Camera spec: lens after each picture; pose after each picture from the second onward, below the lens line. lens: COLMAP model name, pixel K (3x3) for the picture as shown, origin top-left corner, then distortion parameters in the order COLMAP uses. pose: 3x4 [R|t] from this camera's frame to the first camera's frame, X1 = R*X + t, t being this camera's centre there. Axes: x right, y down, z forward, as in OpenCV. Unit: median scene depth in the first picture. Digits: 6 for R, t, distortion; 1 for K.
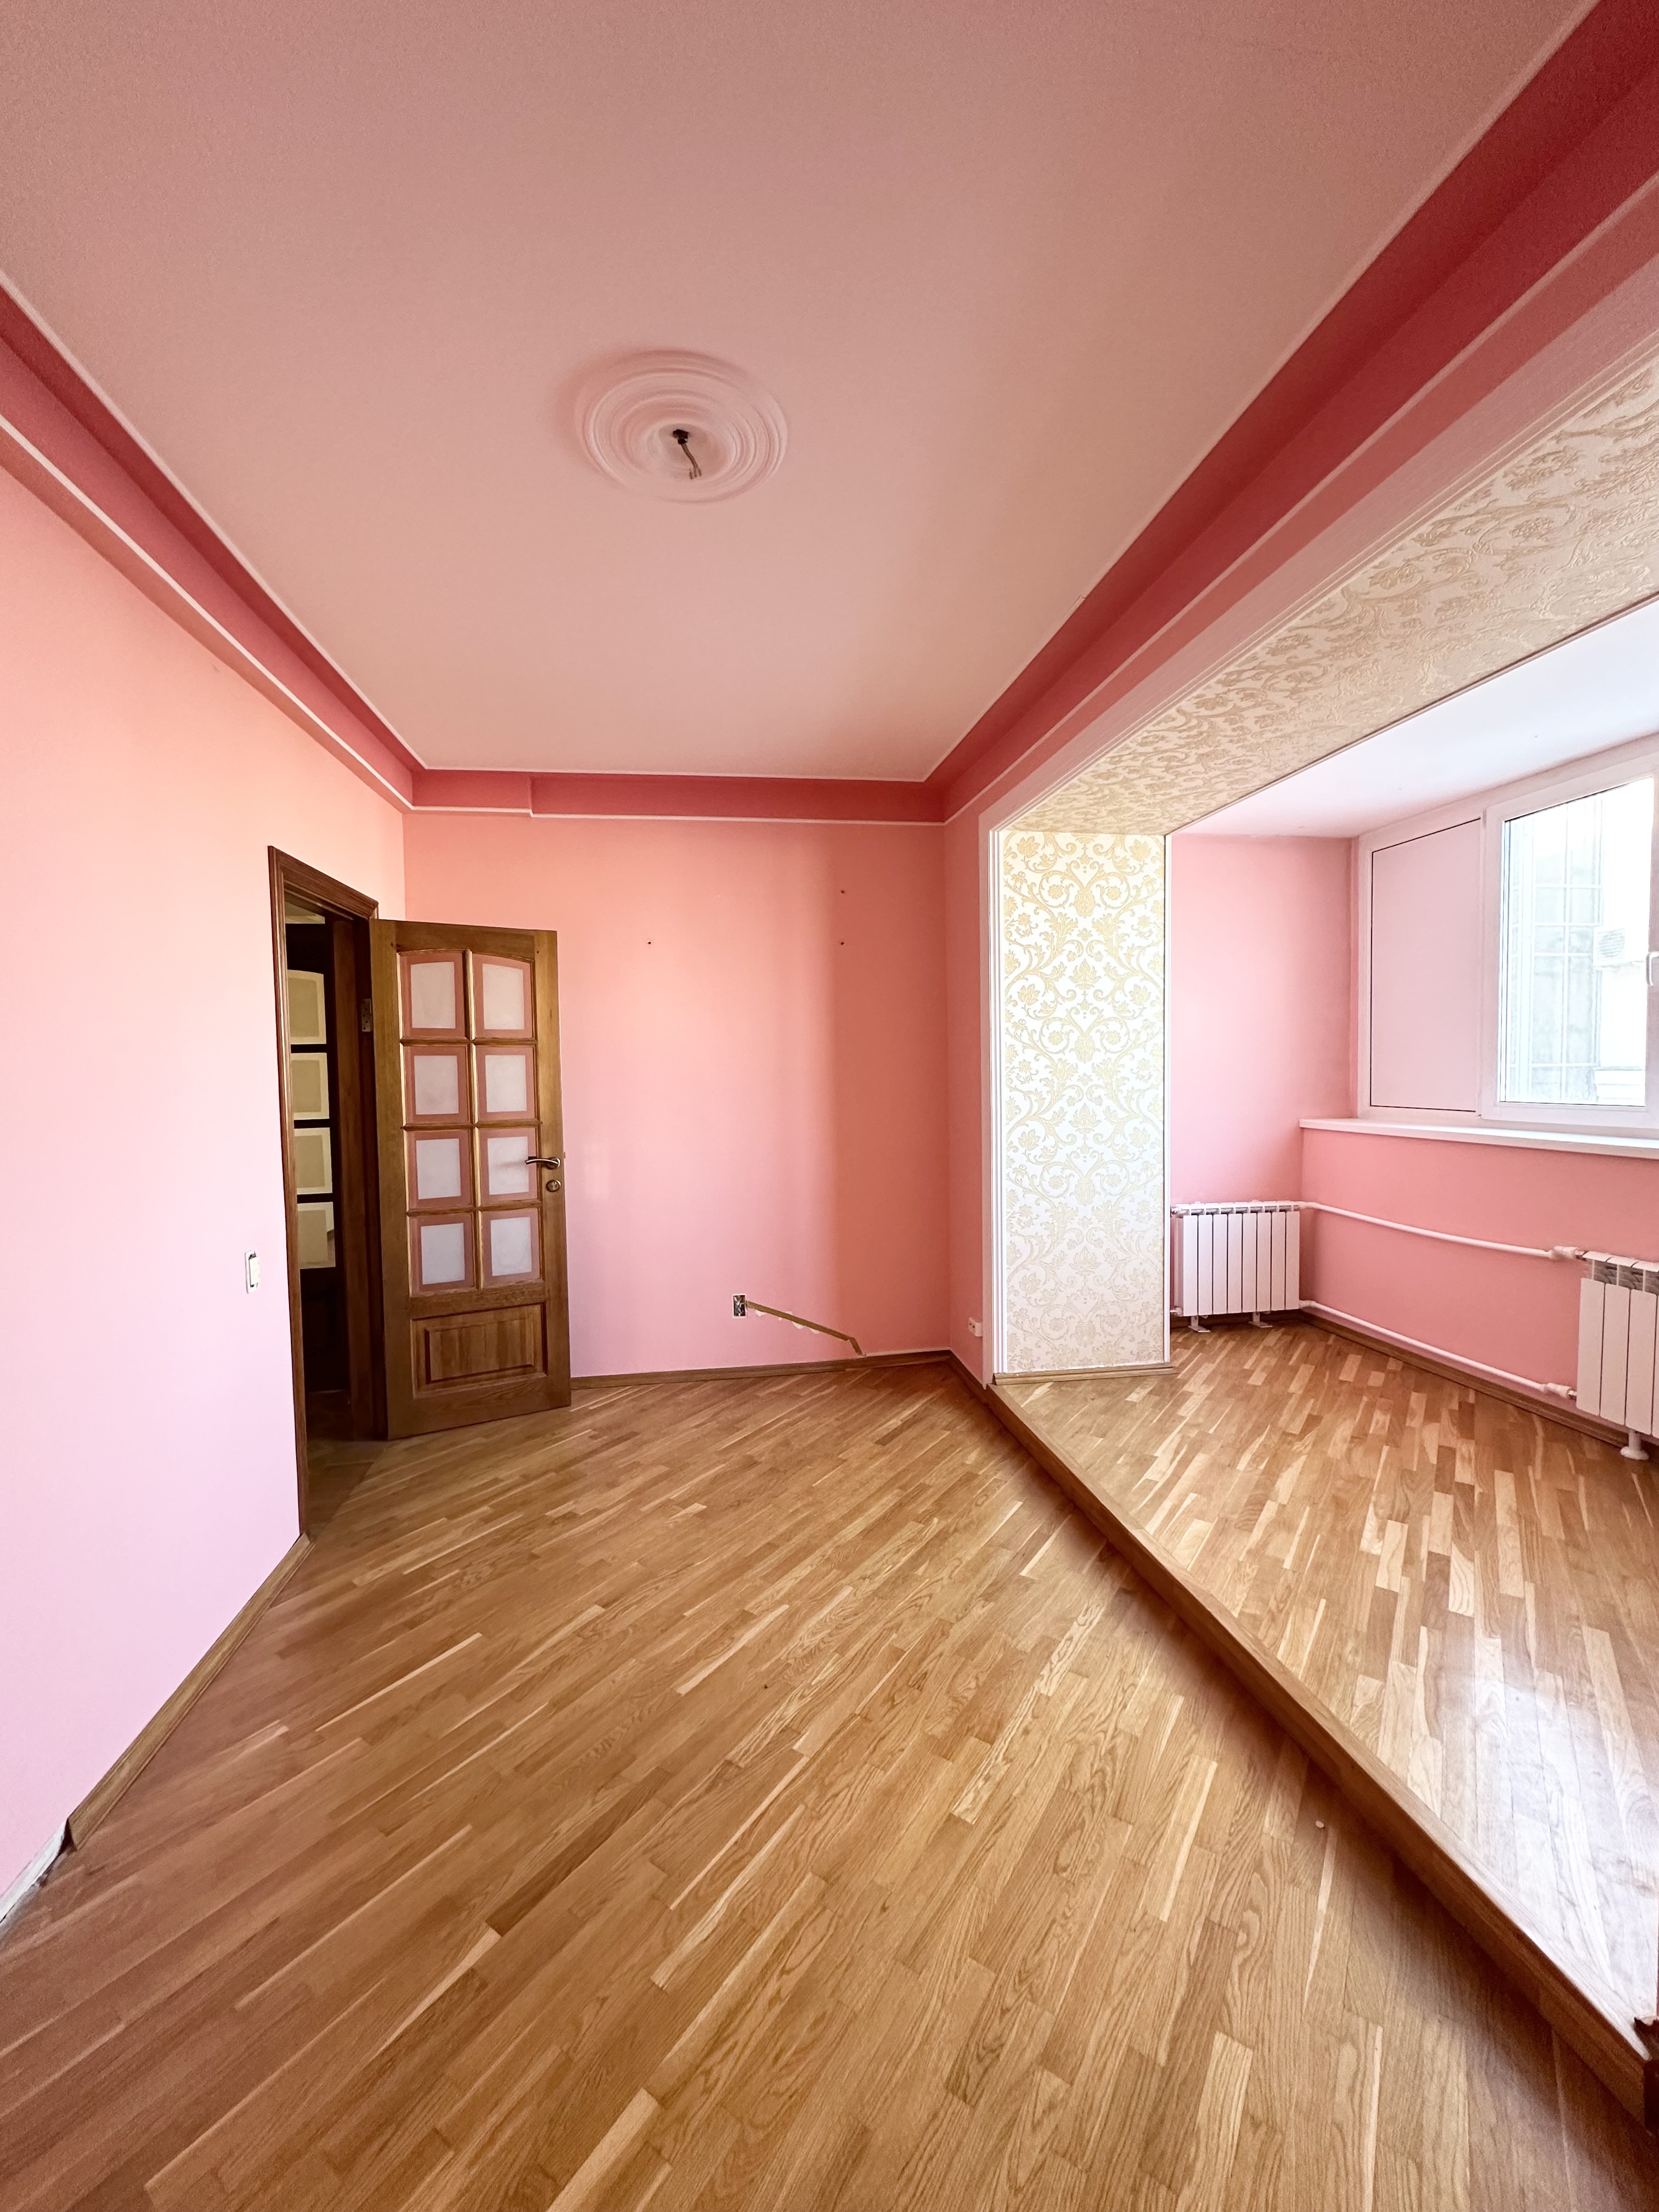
lens RADIAL K [[878.1, 0, 831.0], [0, 878.1, 1109.9], [0, 0, 1]] dist [-0.004009, 0.001468]
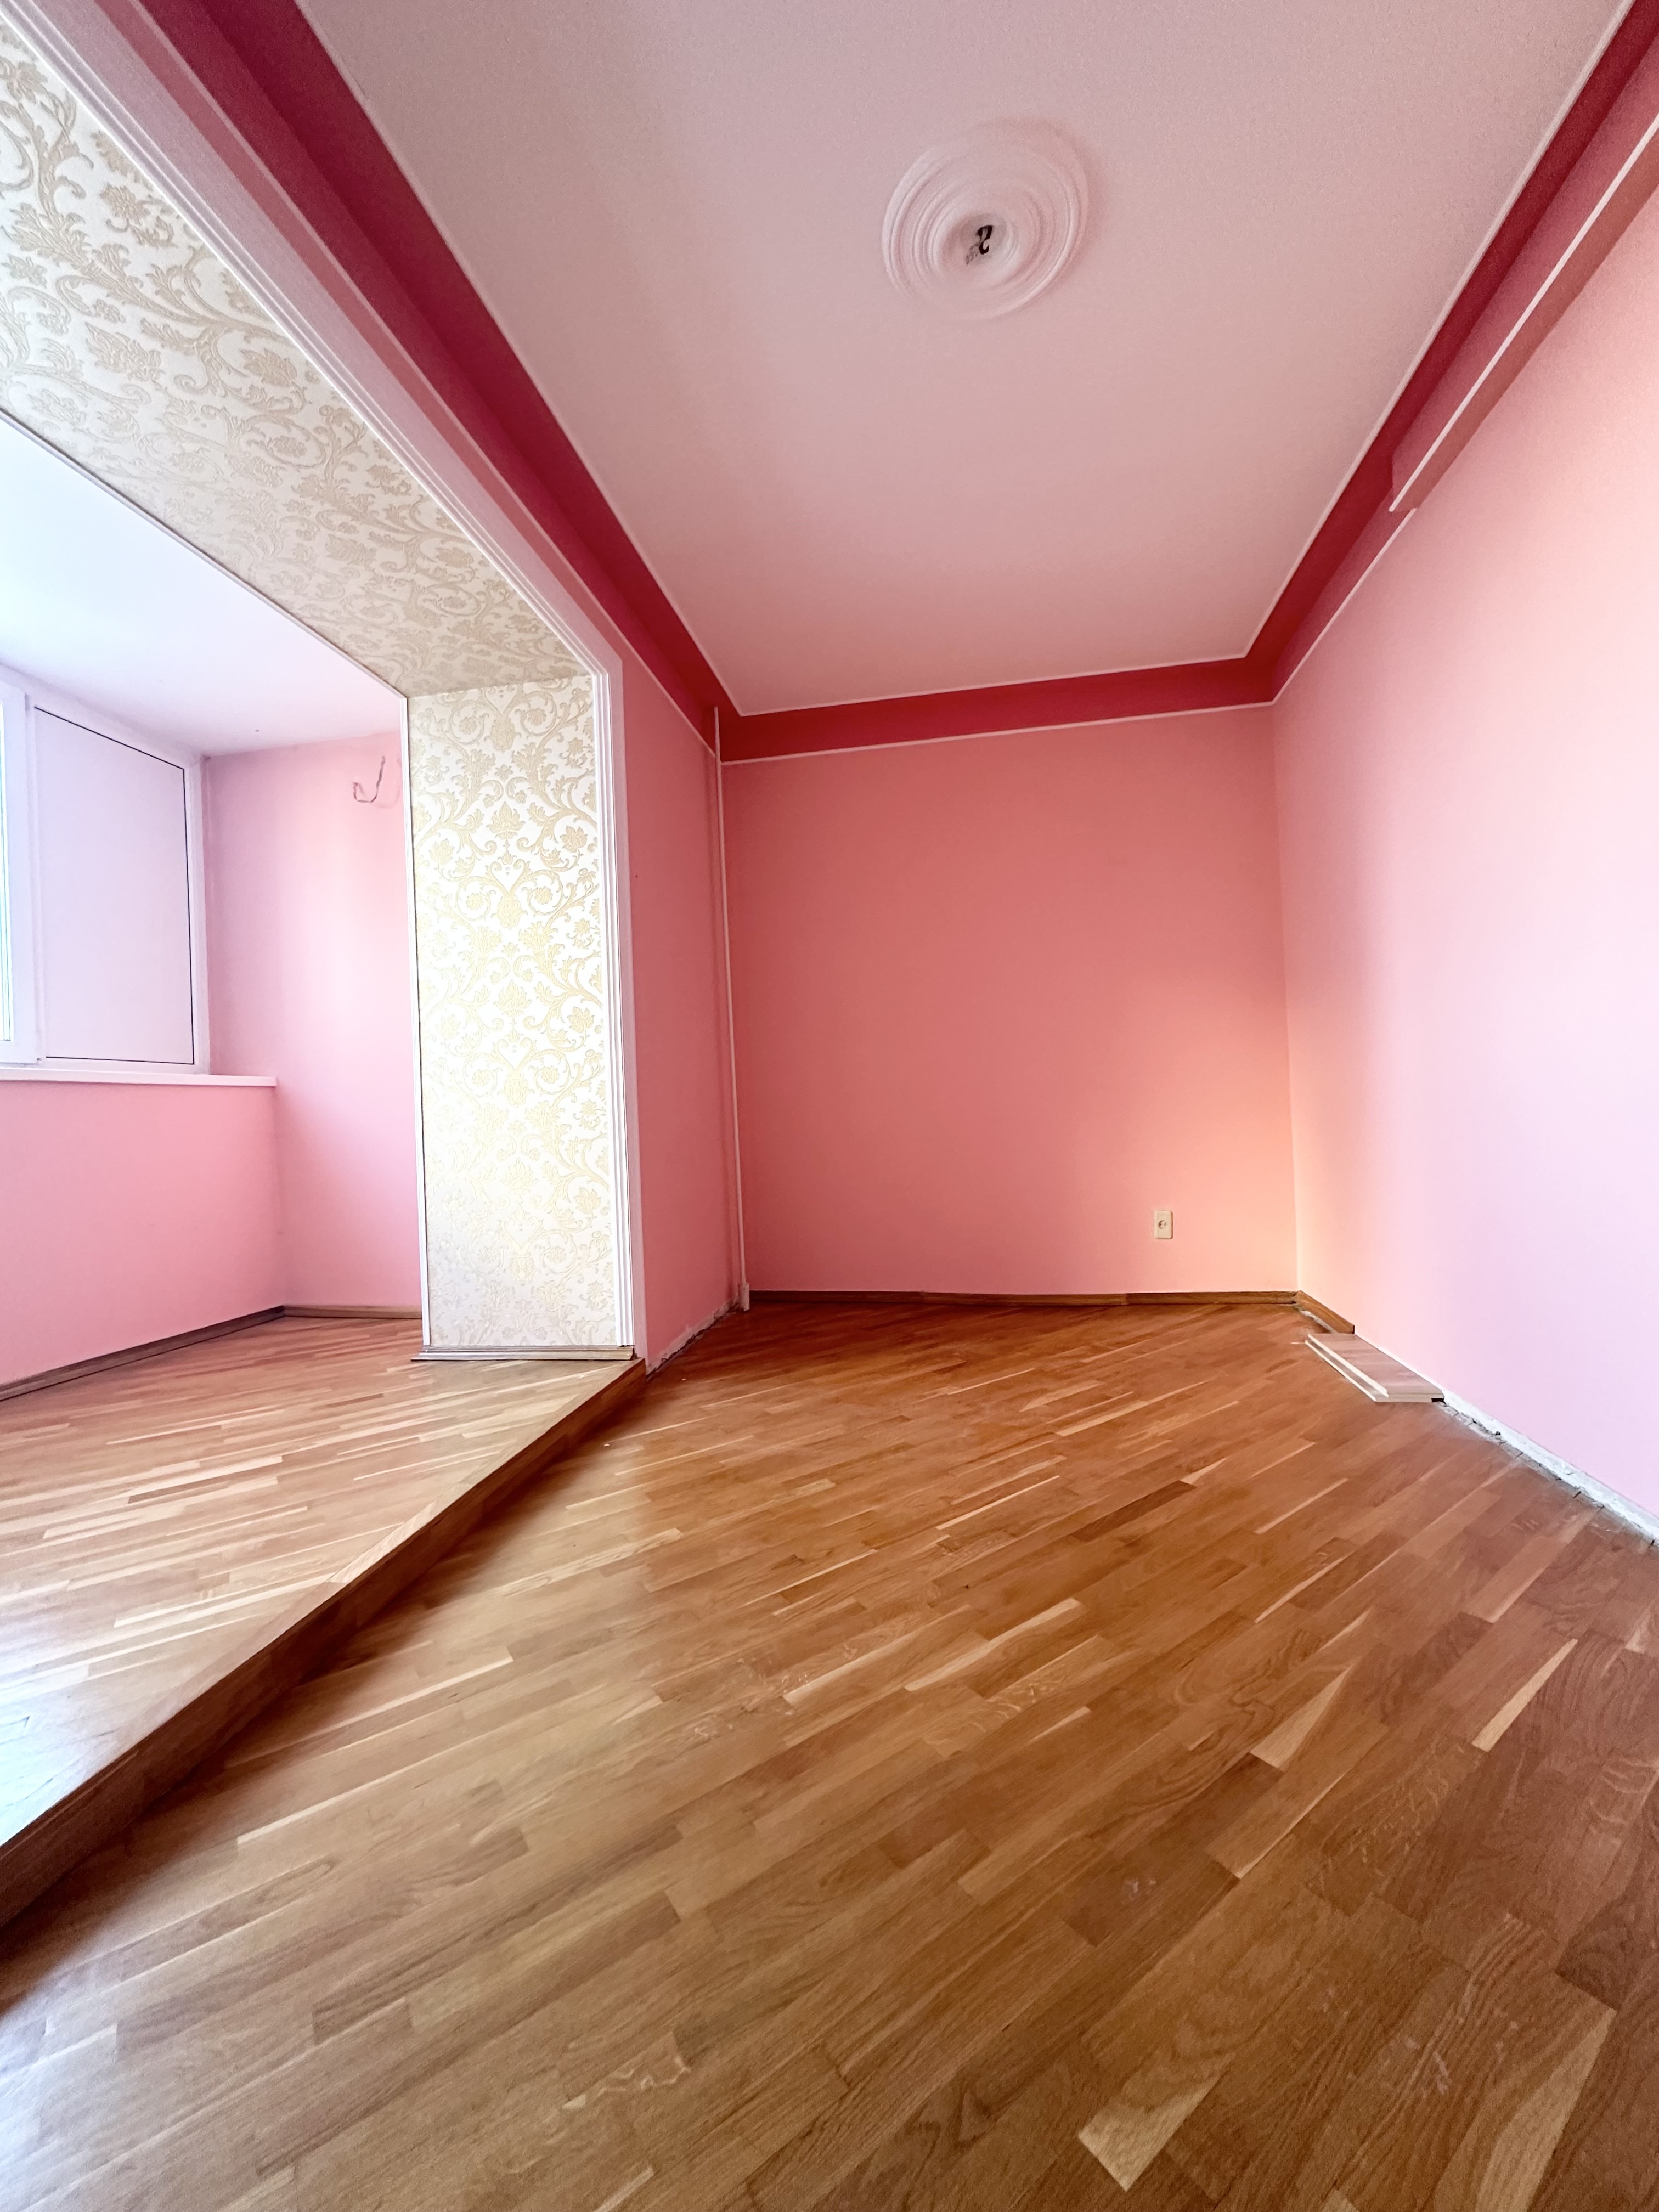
lens RADIAL K [[878.1, 0, 830.3], [0, 878.1, 1105.4], [0, 0, 1]] dist [-0.004009, 0.001468]
pose [[-0.941545, 0.051205, 0.332973, -0.175591], [0.066697, 0.997150, 0.035254, 0.126426], [-0.330219, 0.055402, -0.942277, 1.257894]]
